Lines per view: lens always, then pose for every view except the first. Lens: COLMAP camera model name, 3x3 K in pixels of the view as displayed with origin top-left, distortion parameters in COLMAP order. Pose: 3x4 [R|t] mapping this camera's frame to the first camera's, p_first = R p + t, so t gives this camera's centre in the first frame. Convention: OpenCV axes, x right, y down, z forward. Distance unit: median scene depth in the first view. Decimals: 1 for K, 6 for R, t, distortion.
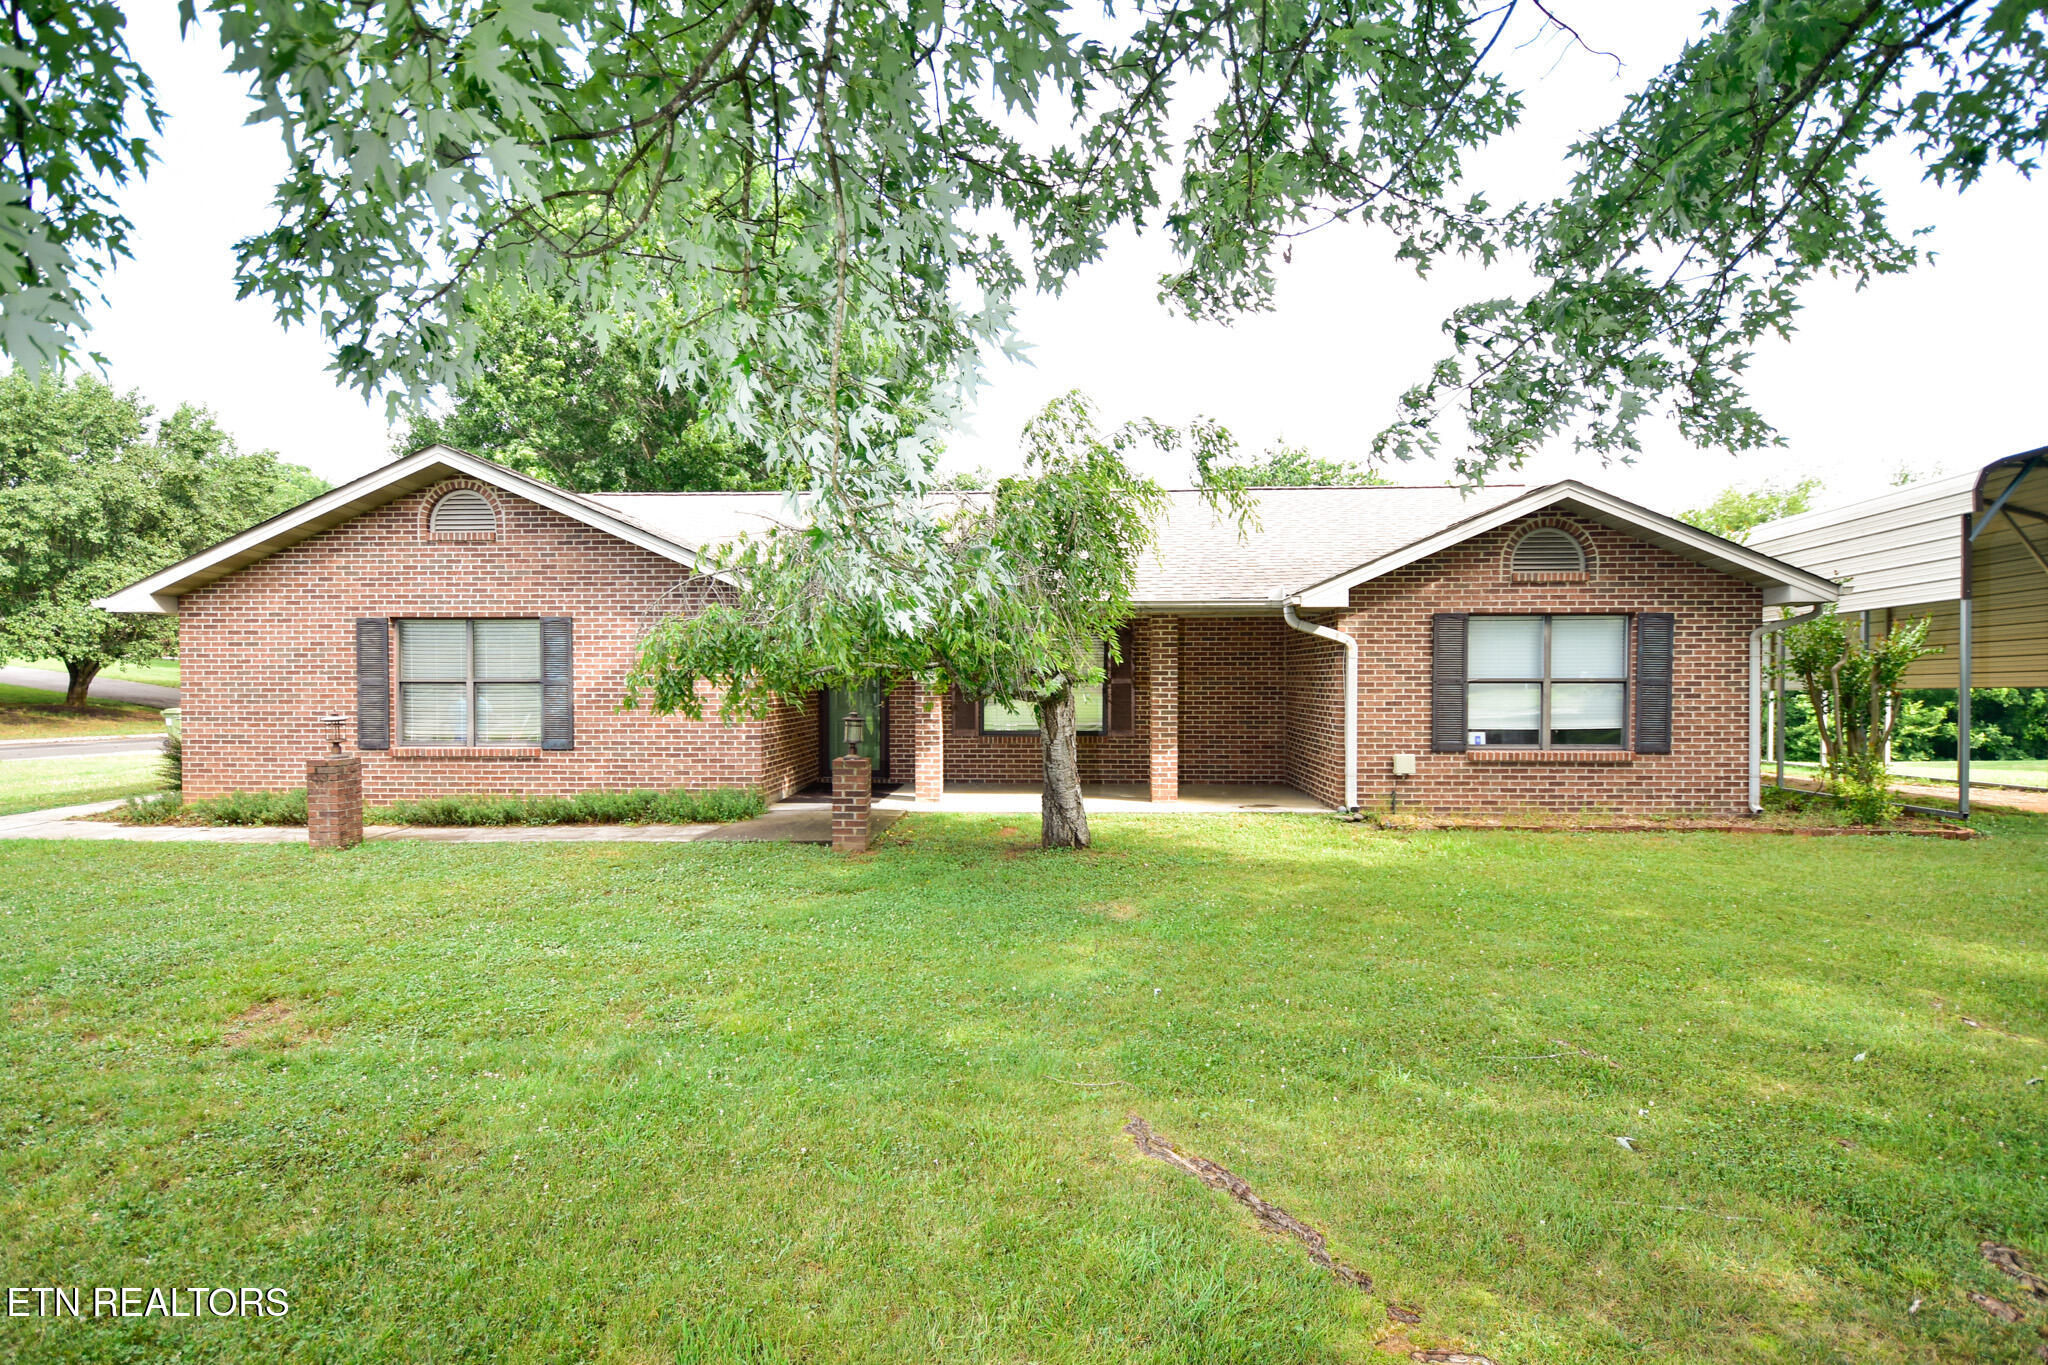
lens RADIAL K [[902.3, 0, 1025.1], [0, 902.3, 683.0], [0, 0, 1]] dist [0.001153, -0.011857]
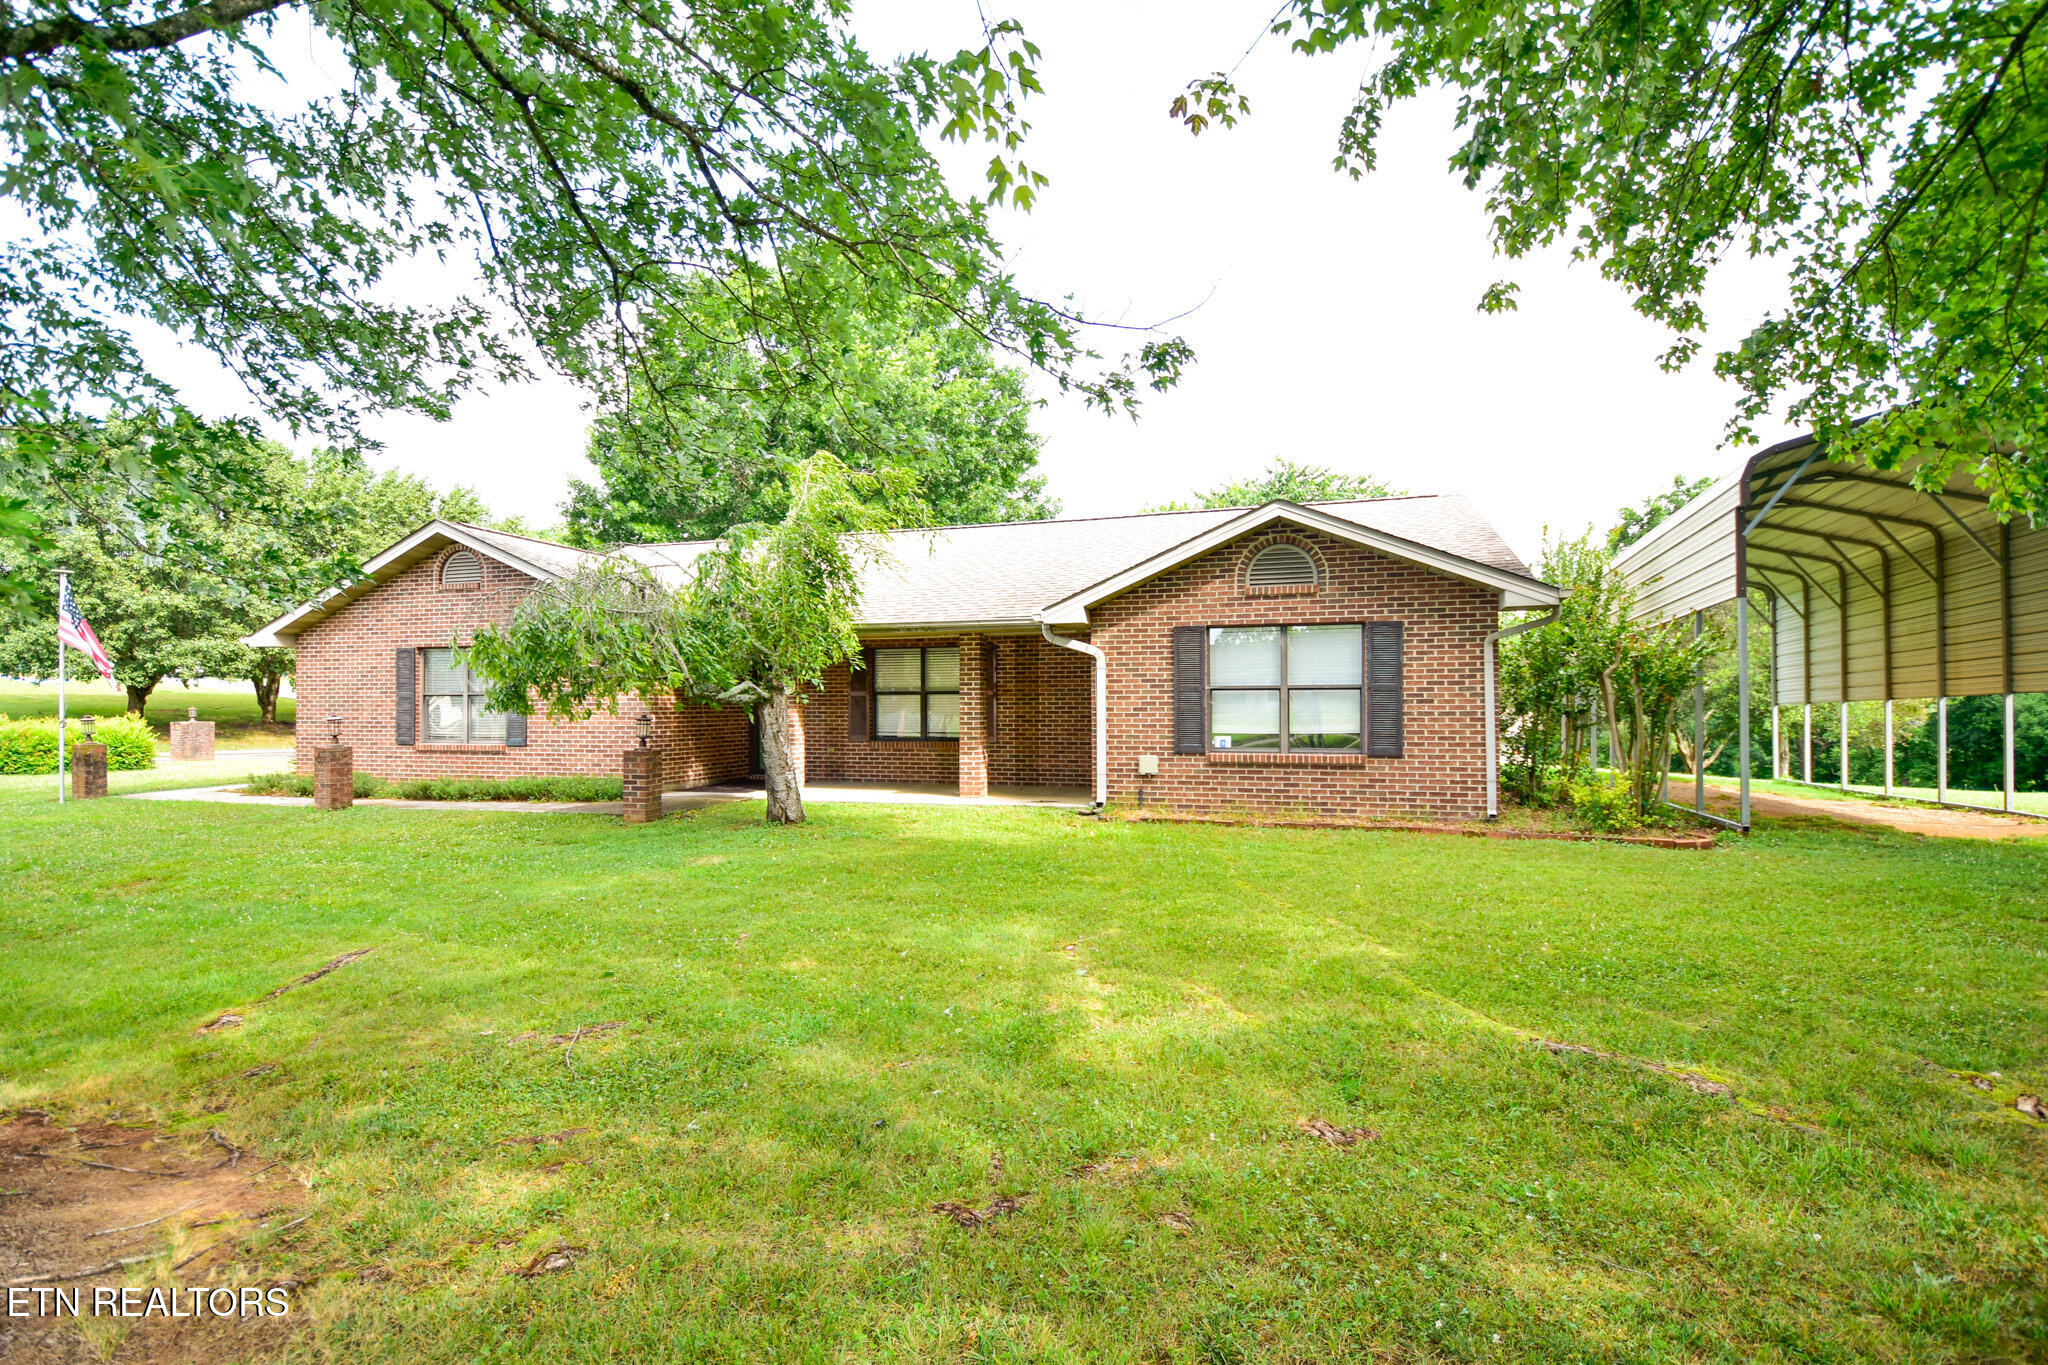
lens RADIAL K [[902.3, 0, 1021.8], [0, 902.3, 685.4], [0, 0, 1]] dist [0.001153, -0.011857]
pose [[0.971542, -0.007616, -0.236745, 0.531595], [0.002163, 0.999727, -0.023283, 0.018989], [0.236858, 0.022109, 0.971293, -0.104103]]
